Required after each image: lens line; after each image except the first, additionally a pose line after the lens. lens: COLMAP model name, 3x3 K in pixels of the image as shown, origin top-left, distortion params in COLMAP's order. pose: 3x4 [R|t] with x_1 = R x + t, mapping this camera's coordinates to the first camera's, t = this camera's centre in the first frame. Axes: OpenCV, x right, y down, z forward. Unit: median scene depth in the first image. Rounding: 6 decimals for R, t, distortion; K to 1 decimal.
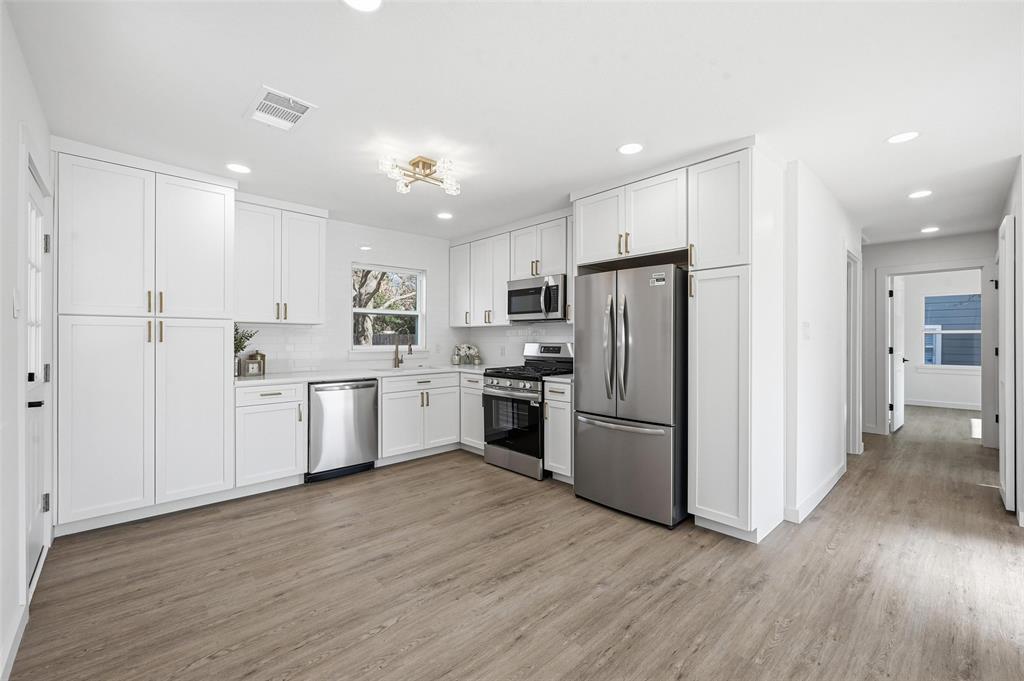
lens RADIAL K [[418.6, 0, 511.5], [0, 418.6, 337.3], [0, 0, 1]] dist [0.000089, 0.000218]
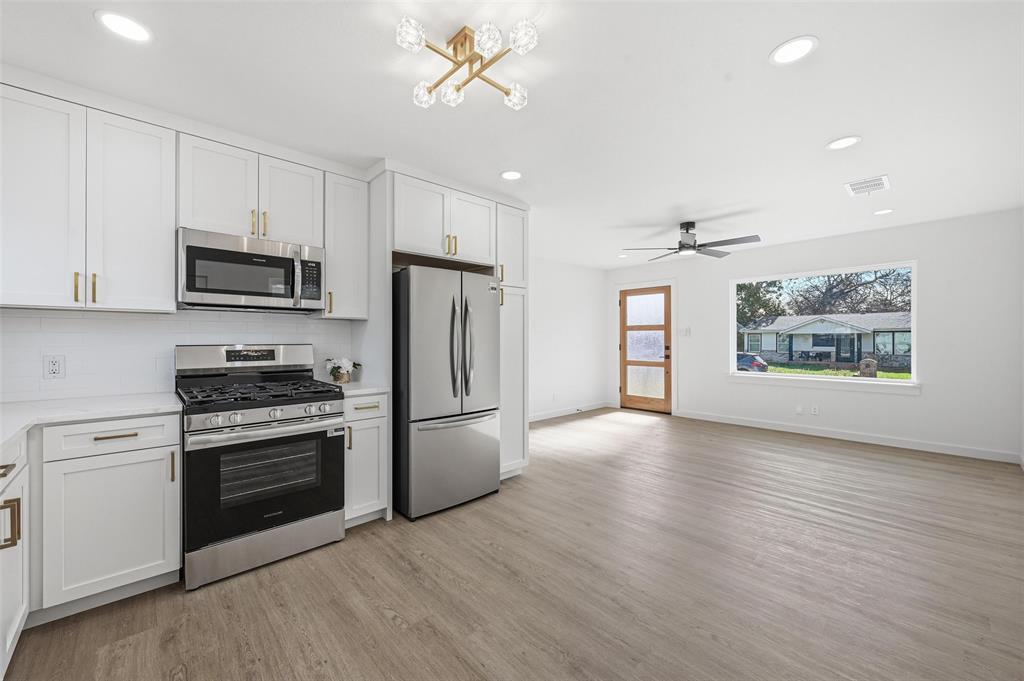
lens RADIAL K [[407.6, 0, 507.9], [0, 407.6, 336.4], [0, 0, 1]] dist [0.003820, 0.000088]
pose [[0.009375, 0.007662, 0.999927, -0.639407], [0.001476, 0.999969, -0.007676, 0.007450], [-0.999955, 0.001548, 0.009363, 0.745679]]
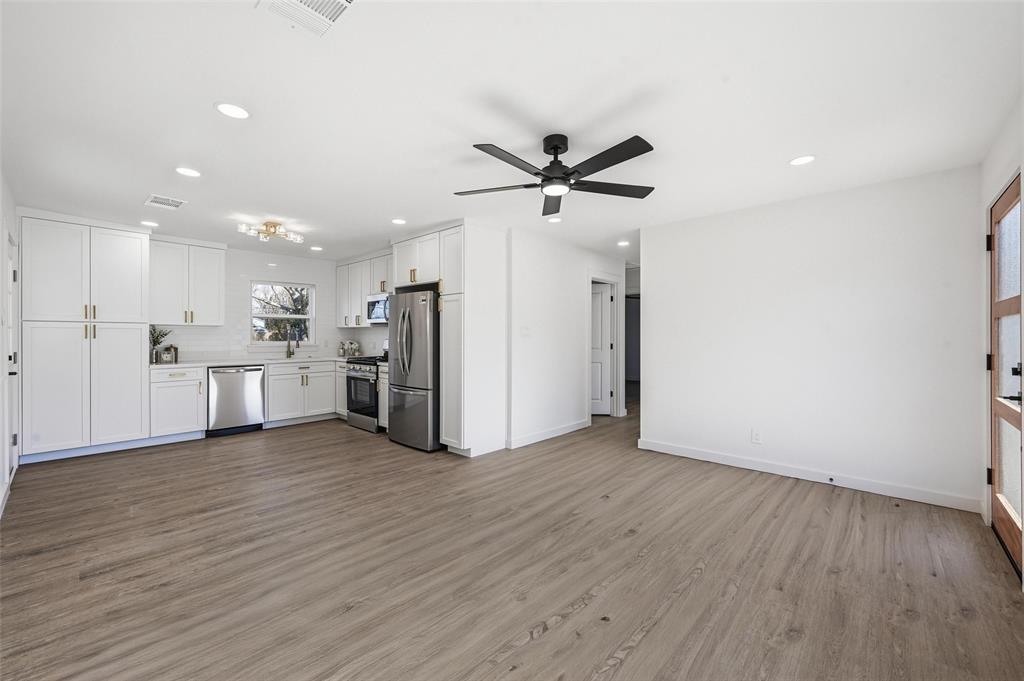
lens RADIAL K [[407.6, 0, 507.9], [0, 407.6, 336.4], [0, 0, 1]] dist [0.003820, 0.000088]
pose [[0.997507, 0.000710, 0.070563, 0.448365], [-0.000959, 0.999993, 0.003489, -0.002319], [-0.070560, -0.003548, 0.997501, -0.474722]]
